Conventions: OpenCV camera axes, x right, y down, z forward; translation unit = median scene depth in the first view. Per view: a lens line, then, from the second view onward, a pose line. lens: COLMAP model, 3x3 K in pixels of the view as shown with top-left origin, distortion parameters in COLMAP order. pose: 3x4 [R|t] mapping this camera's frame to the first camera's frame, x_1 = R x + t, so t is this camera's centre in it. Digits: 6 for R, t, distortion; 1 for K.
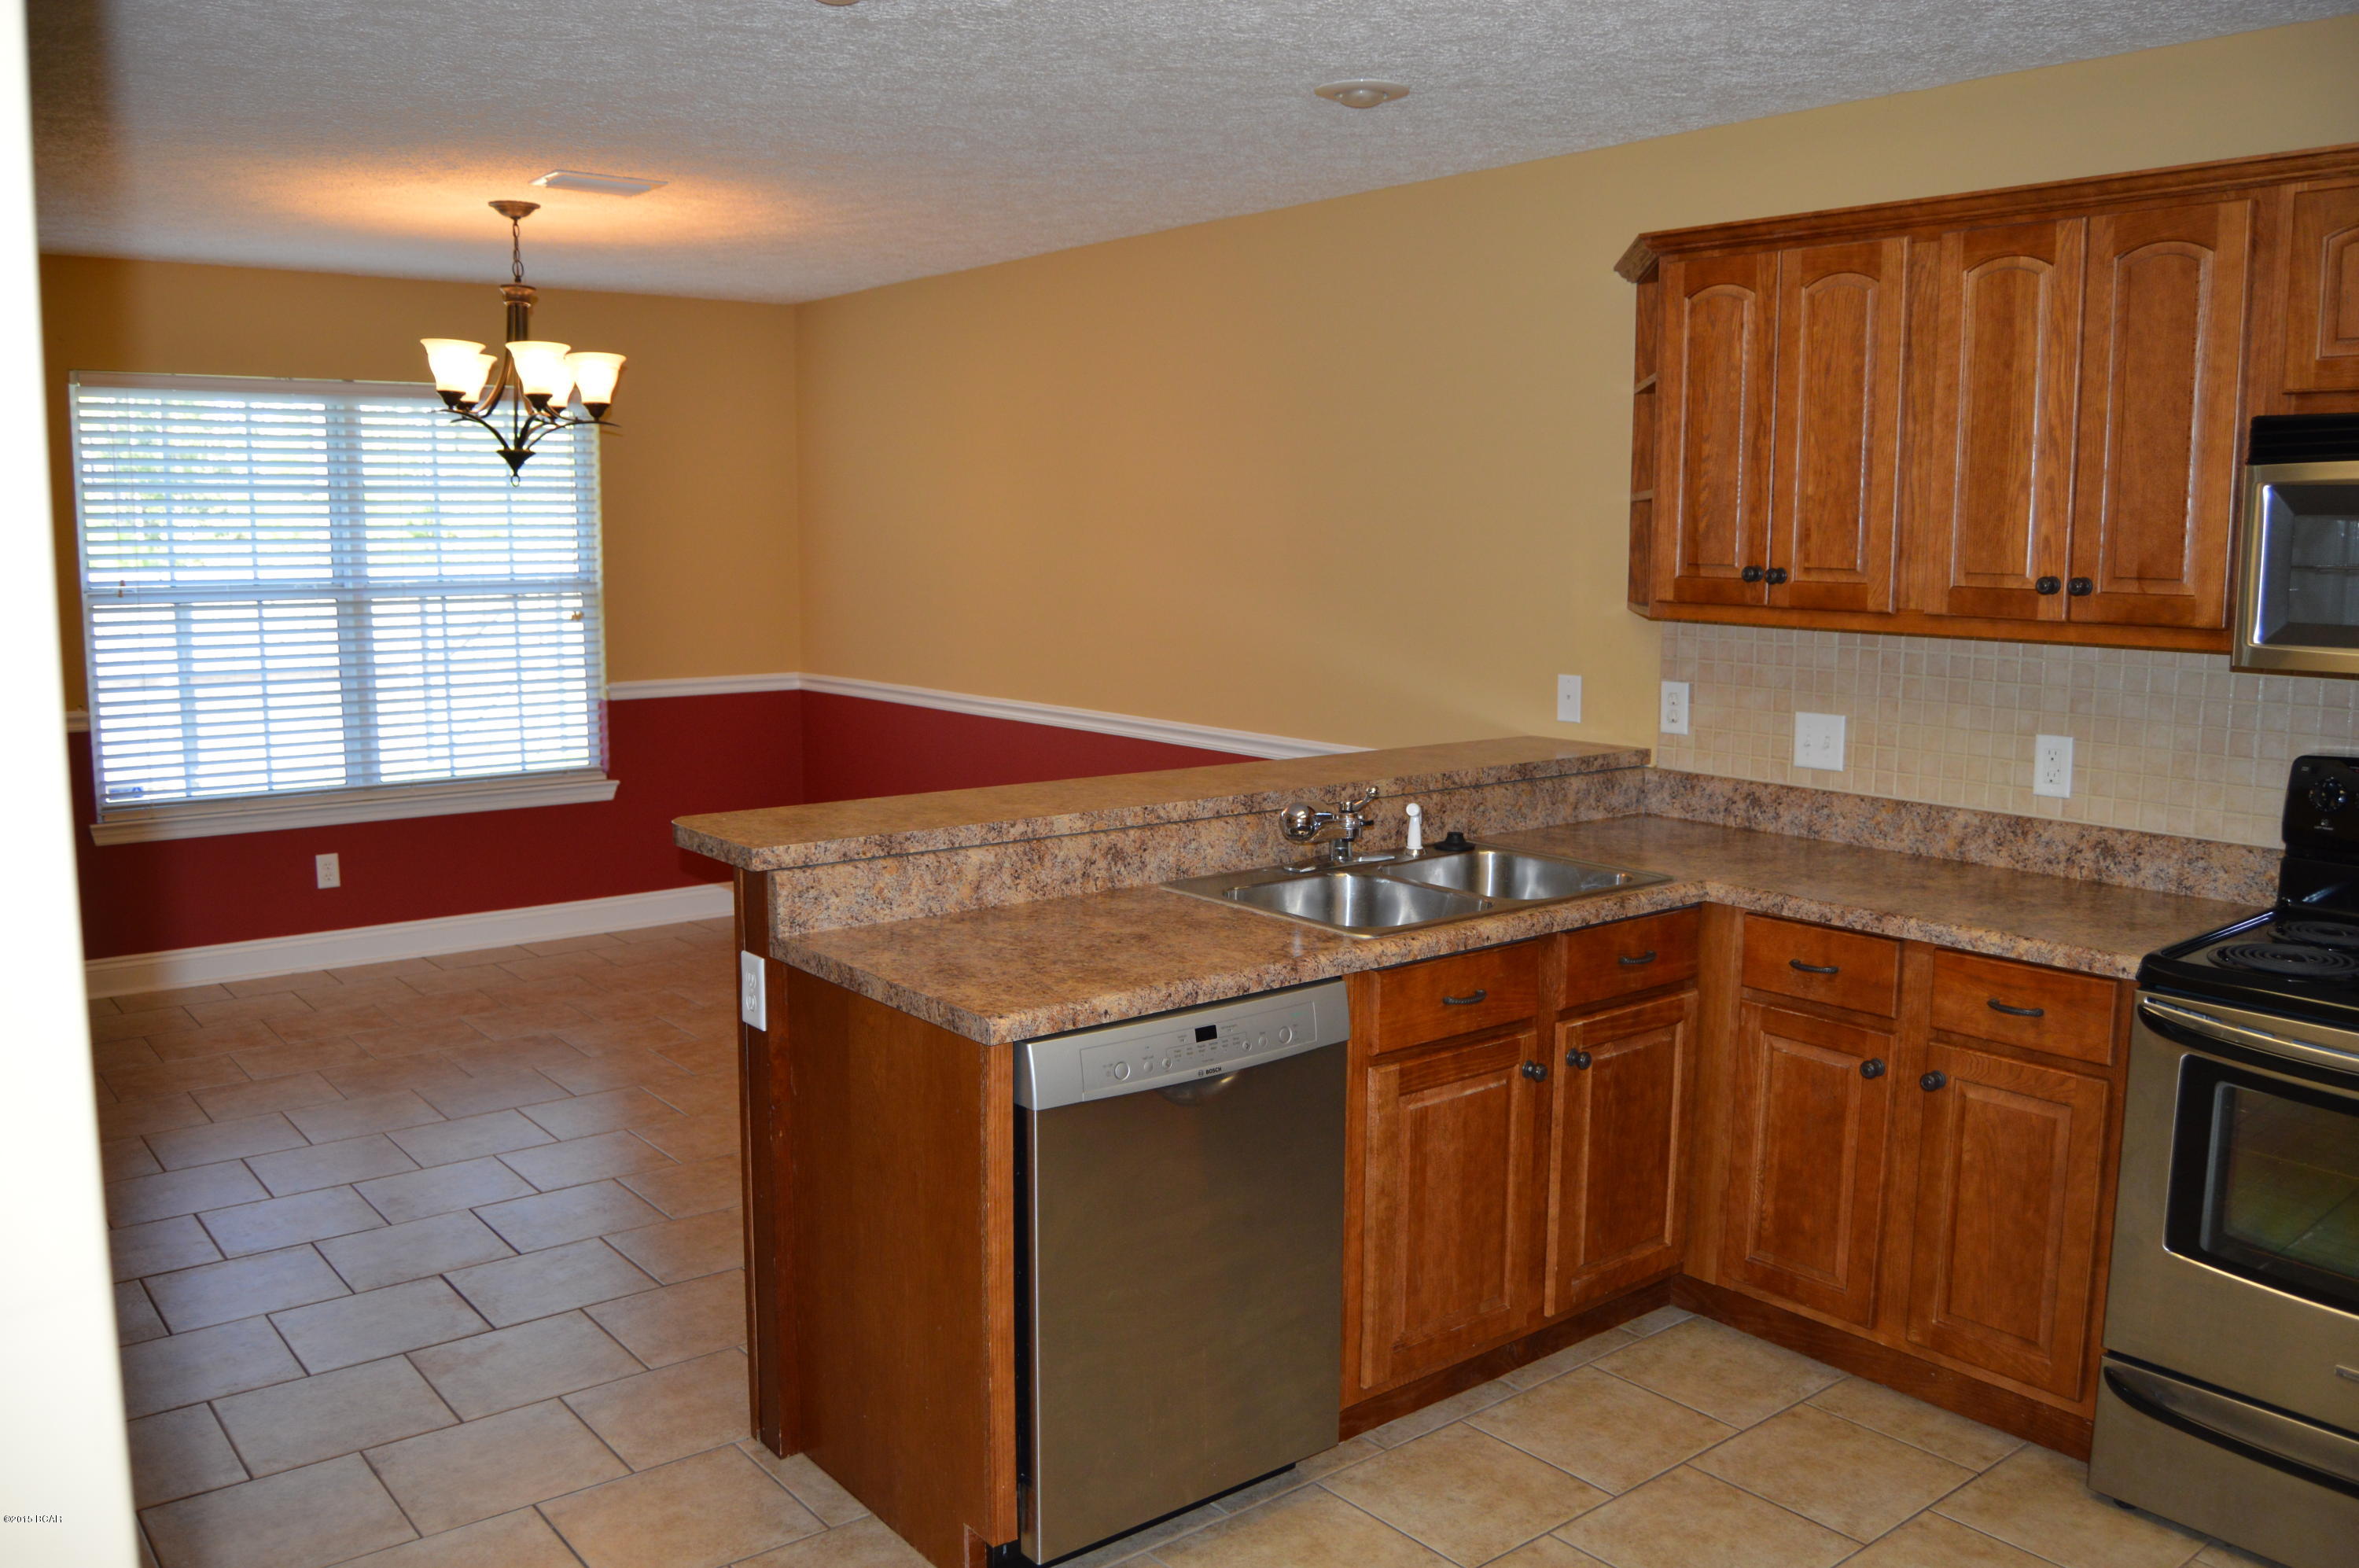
lens RADIAL K [[1859.8, 0, 1179.5], [0, 1859.8, 784.0], [0, 0, 1]] dist [-0.097347, 0.037986]
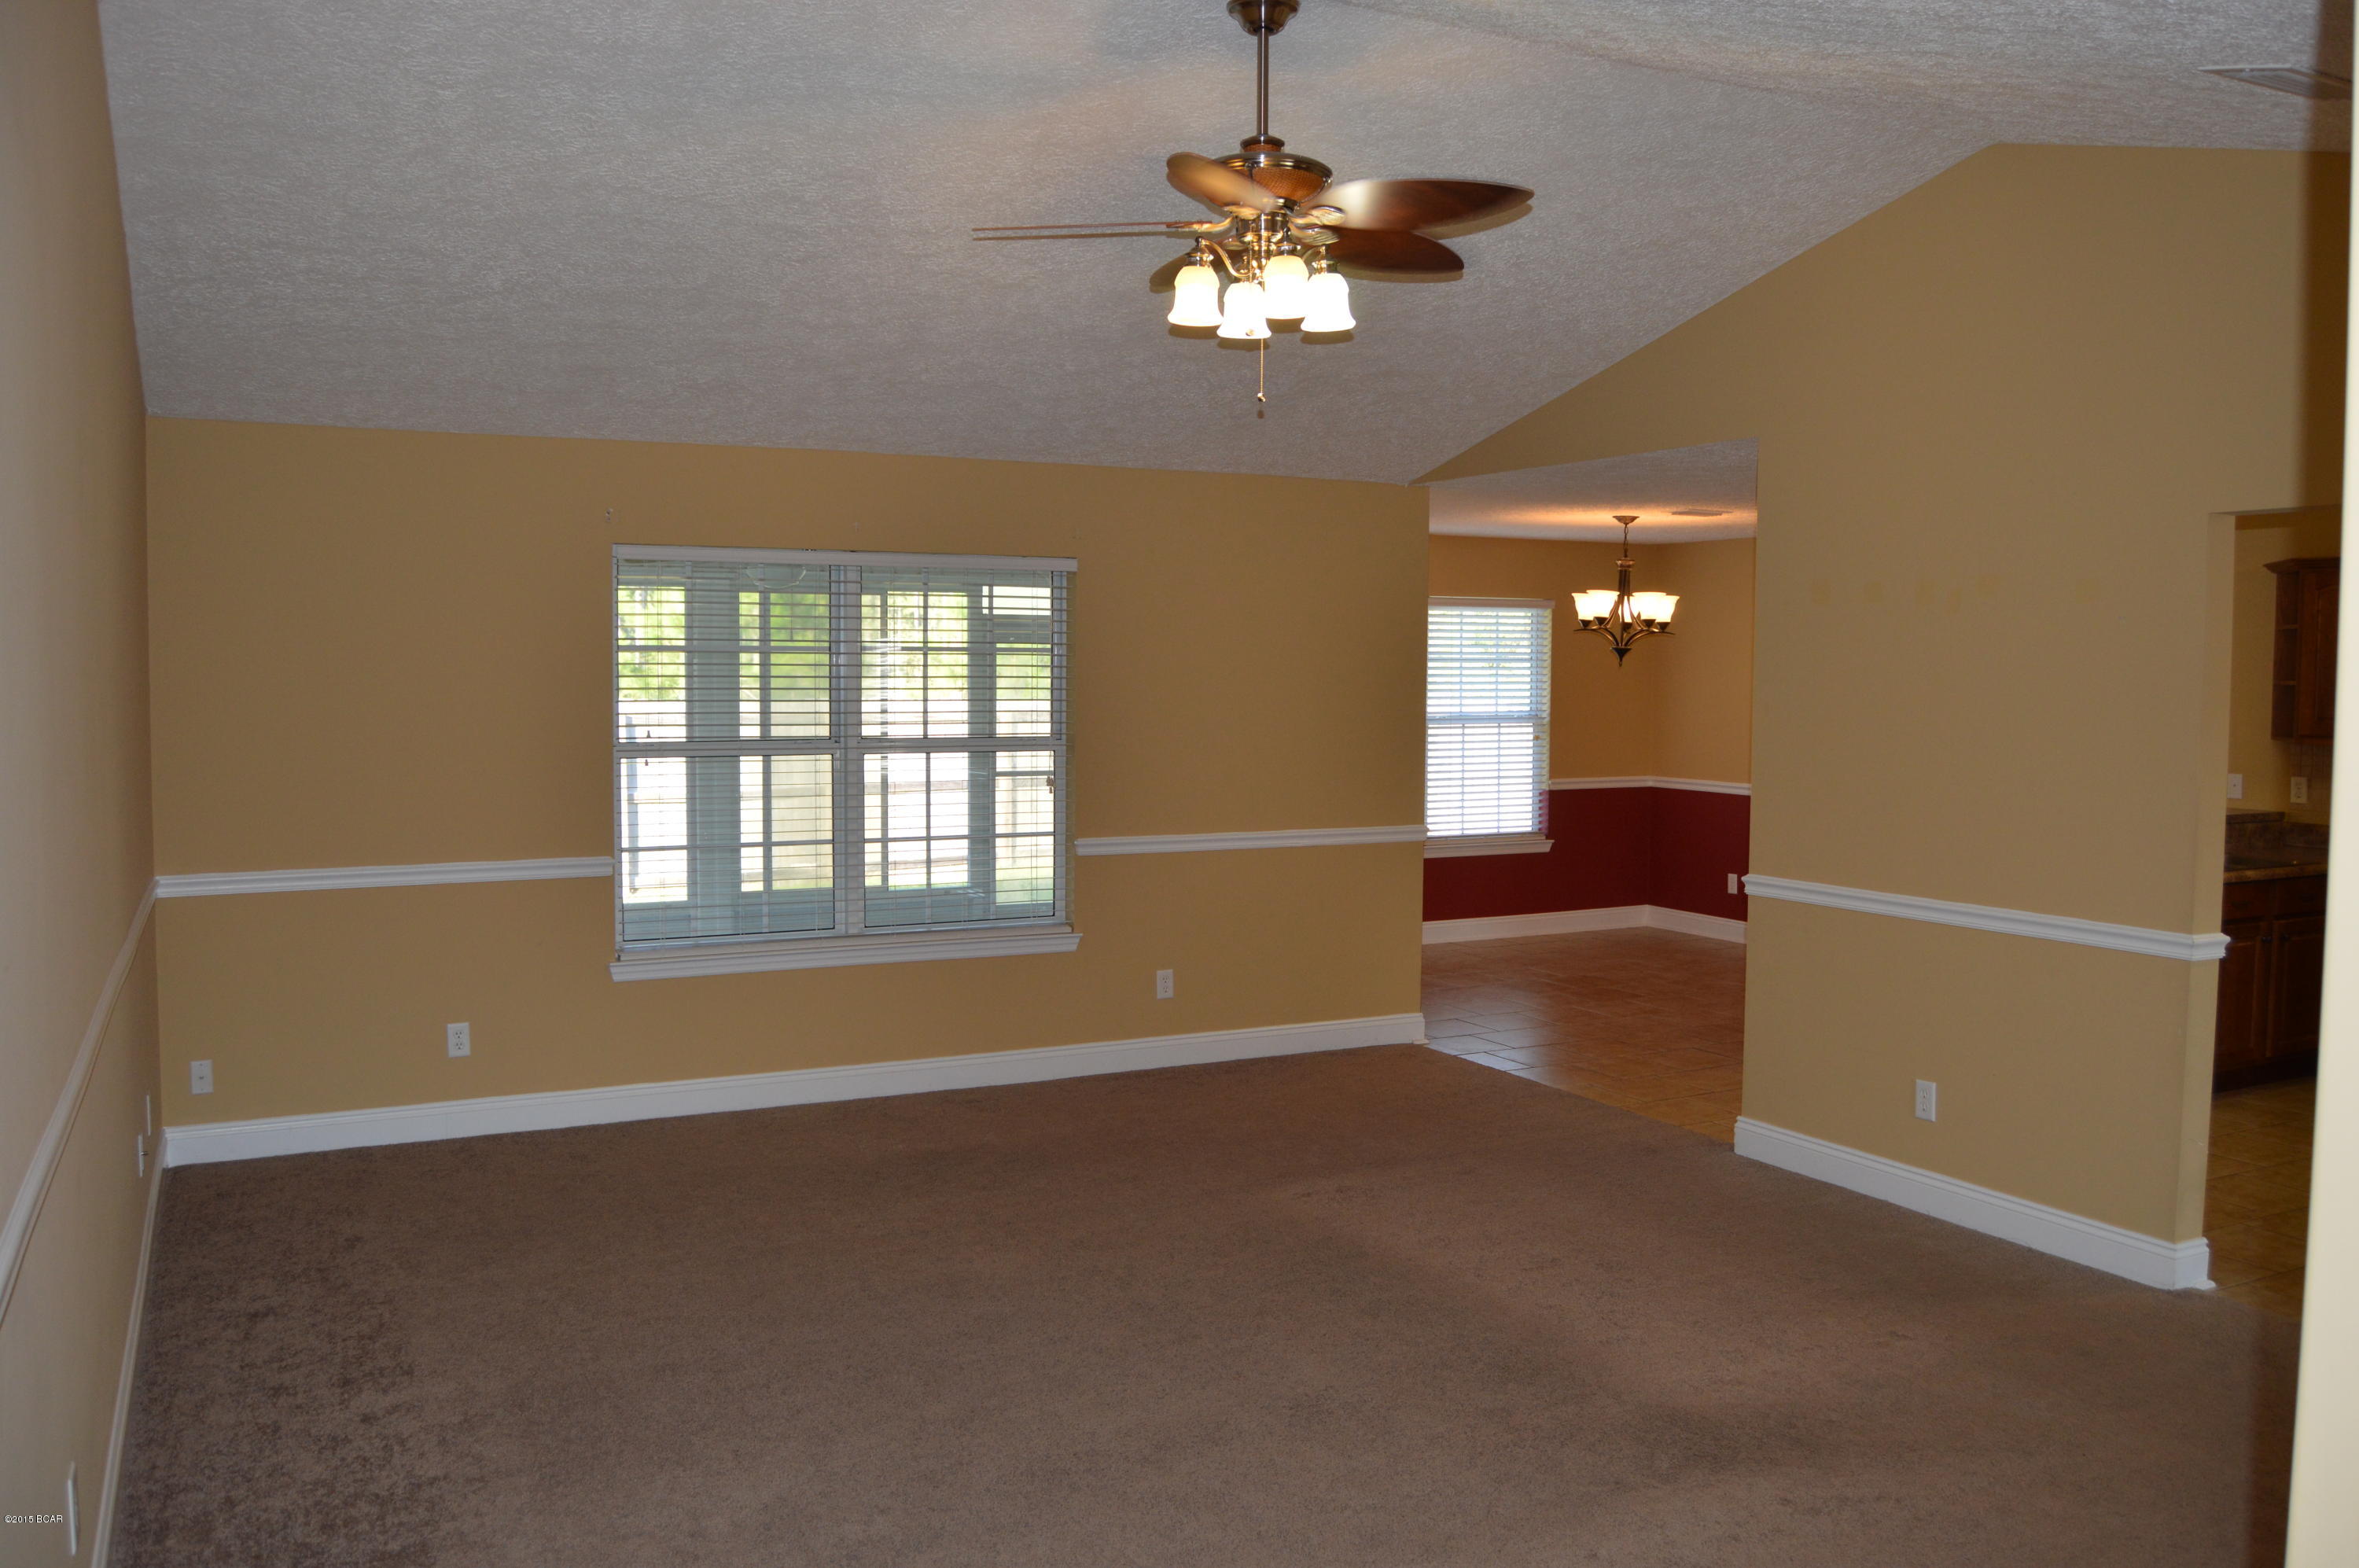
lens RADIAL K [[1844.4, 0, 1181.1], [0, 1844.4, 773.5], [0, 0, 1]] dist [-0.096251, 0.036863]
pose [[0.979801, 0.014867, -0.199419, -0.467251], [-0.030175, 0.996806, -0.073945, 0.106011], [0.197683, 0.078469, 0.977120, -0.980358]]
